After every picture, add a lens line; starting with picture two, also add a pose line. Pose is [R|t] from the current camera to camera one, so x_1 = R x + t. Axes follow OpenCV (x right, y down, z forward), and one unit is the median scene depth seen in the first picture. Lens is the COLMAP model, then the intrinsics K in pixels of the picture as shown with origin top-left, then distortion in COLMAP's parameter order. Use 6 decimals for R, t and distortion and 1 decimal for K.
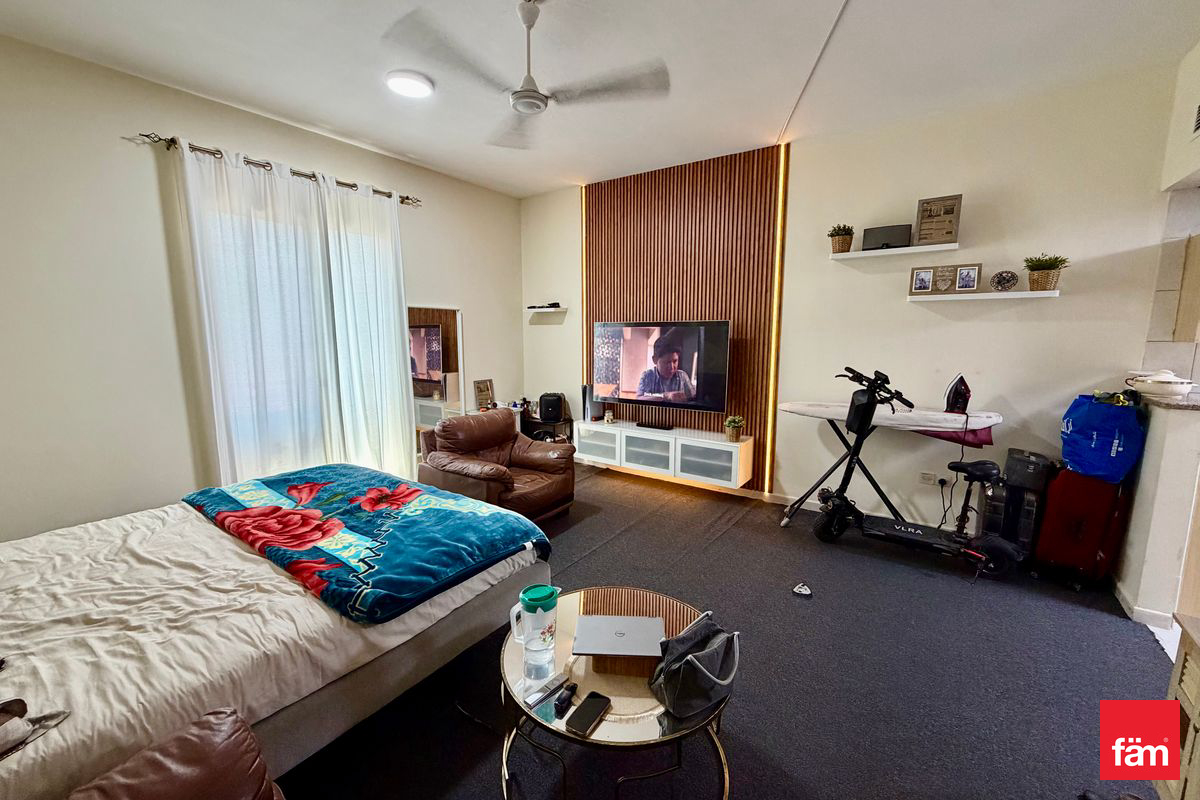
lens RADIAL K [[479.1, 0, 597.0], [0, 479.1, 398.1], [0, 0, 1]] dist [0.001174, -0.000021]
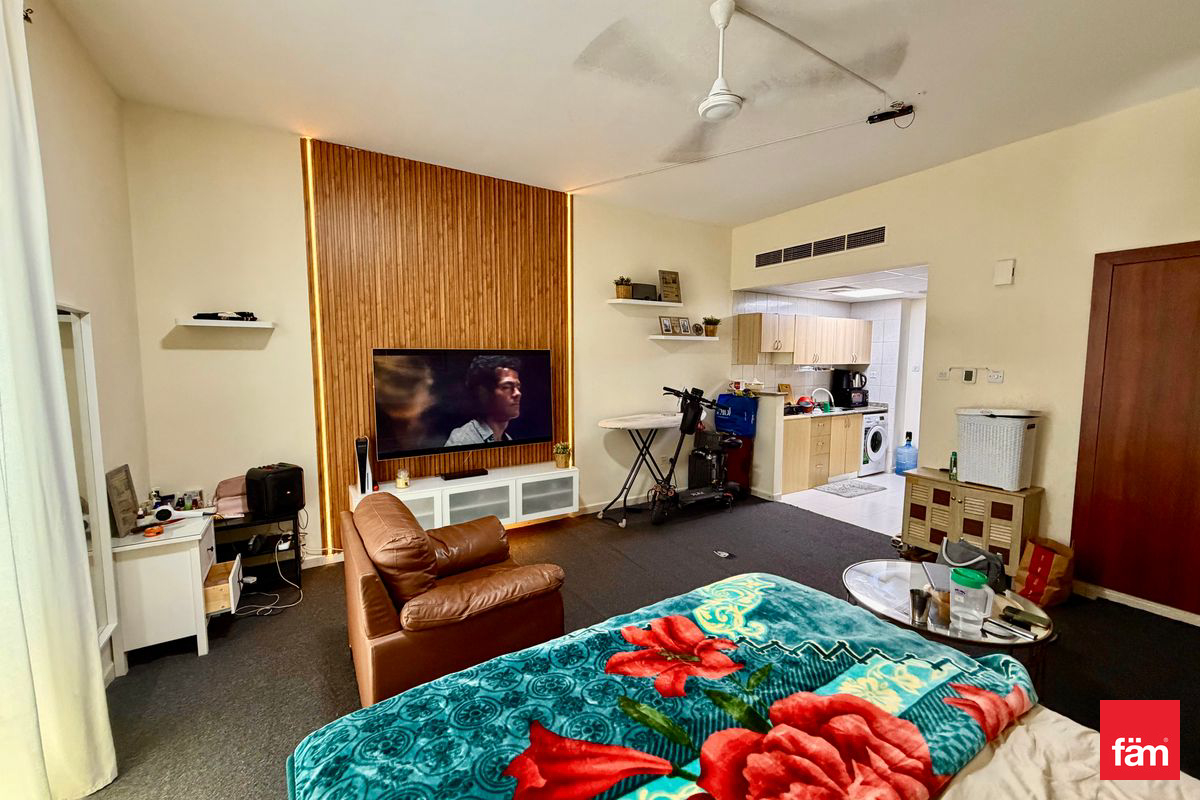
lens RADIAL K [[479.1, 0, 597.0], [0, 479.1, 398.1], [0, 0, 1]] dist [0.001174, -0.000021]
pose [[0.385972, -0.078422, 0.919171, -0.777072], [0.126139, 0.991508, 0.031626, -0.100088], [-0.913846, 0.103737, 0.392586, 0.654754]]
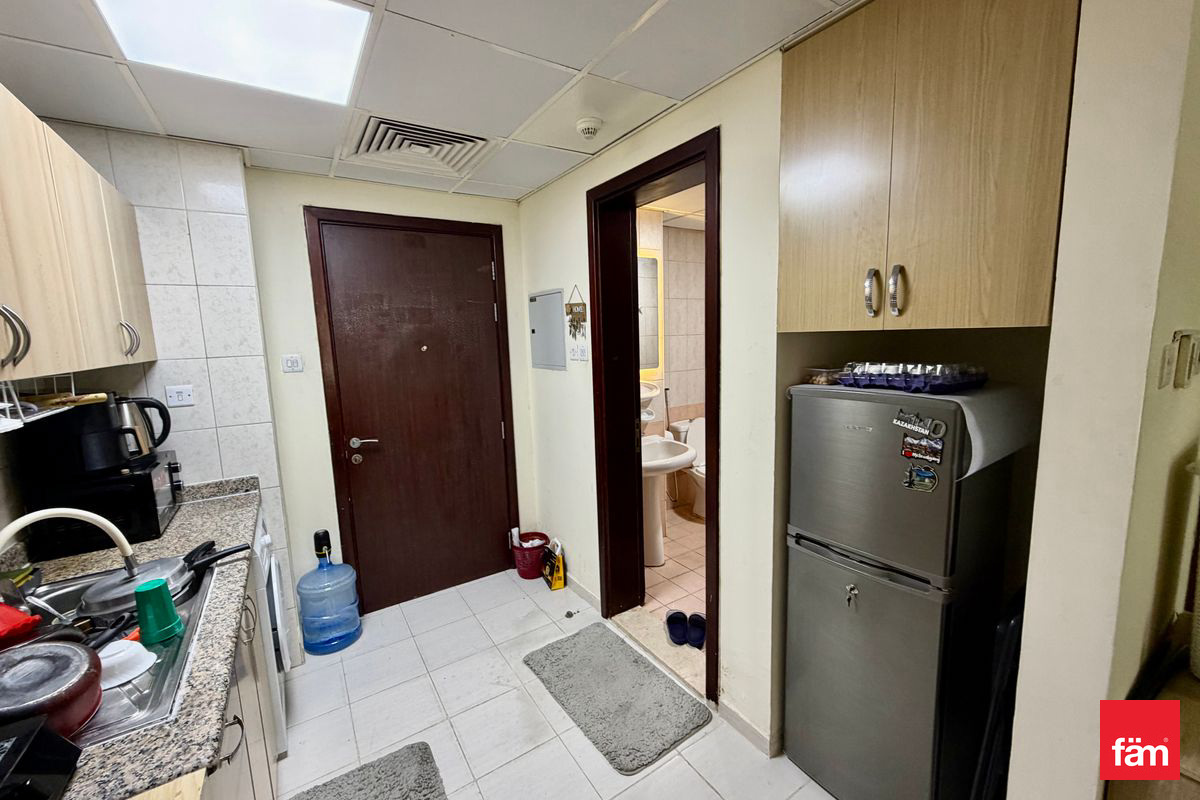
lens RADIAL K [[479.1, 0, 597.0], [0, 479.1, 398.1], [0, 0, 1]] dist [0.001174, -0.000021]
pose [[-0.932297, -0.019786, 0.361153, 0.826859], [0.081057, 0.961677, 0.261930, -0.098992], [-0.352495, 0.273471, -0.894964, 0.724280]]
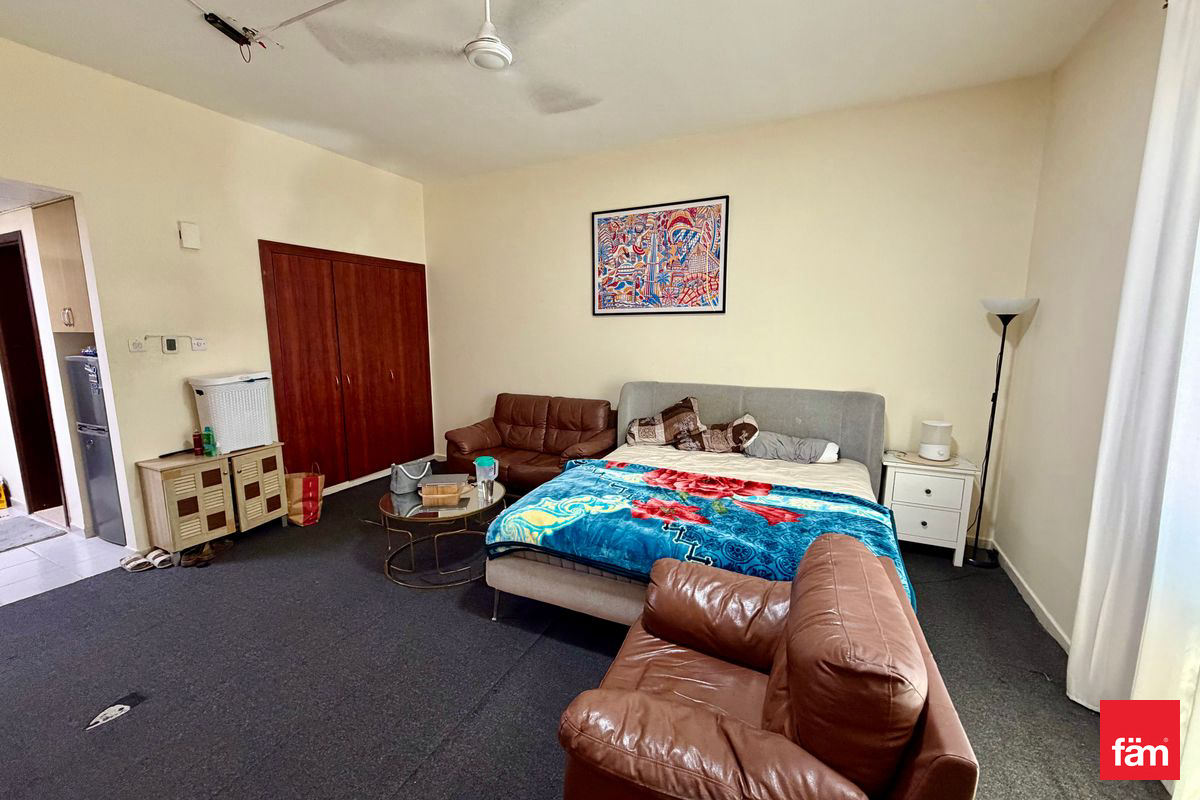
lens RADIAL K [[479.1, 0, 597.0], [0, 479.1, 398.1], [0, 0, 1]] dist [0.001174, -0.000021]
pose [[-0.984956, 0.022493, -0.171333, -0.121135], [-0.026891, 0.959463, 0.280549, -0.204546], [0.170698, 0.280936, -0.944424, 1.419074]]
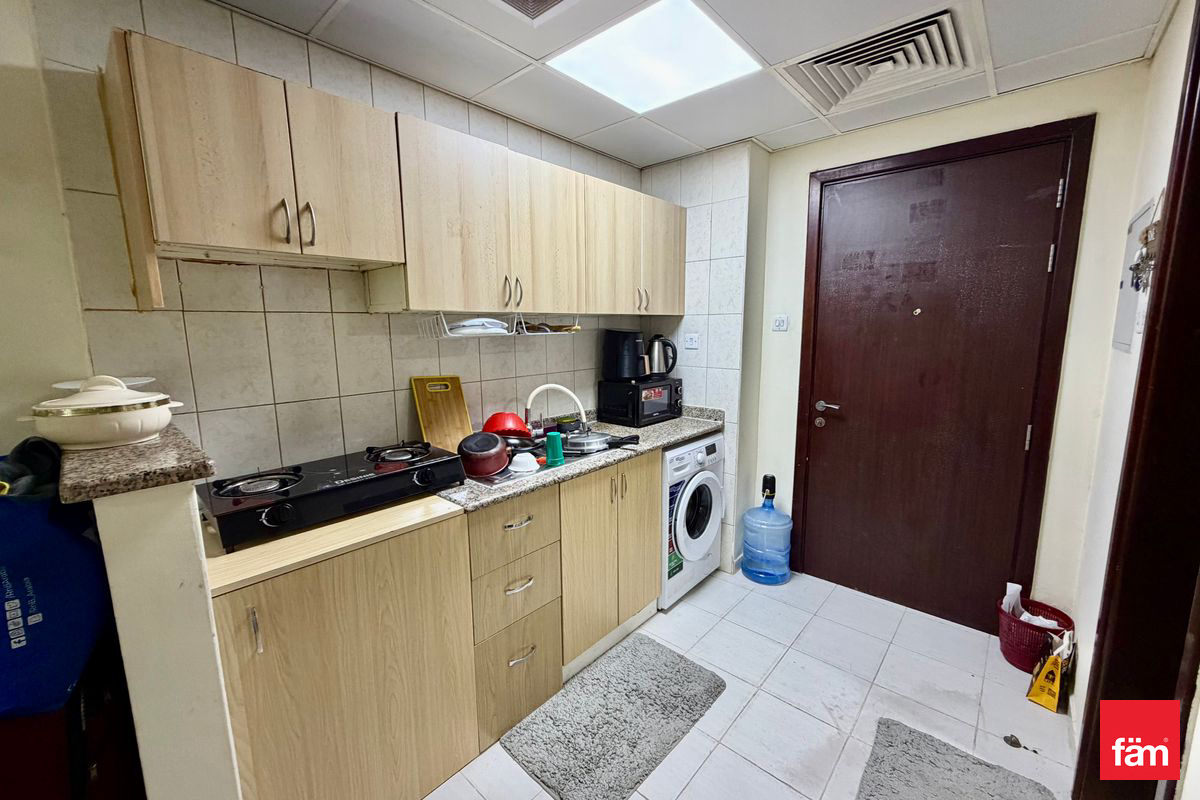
lens RADIAL K [[479.1, 0, 597.0], [0, 479.1, 398.1], [0, 0, 1]] dist [0.001174, -0.000021]
pose [[0.107708, -0.151606, 0.982555, 0.669972], [0.146940, 0.979878, 0.135085, -0.028113], [-0.983264, 0.129827, 0.127818, 0.443069]]
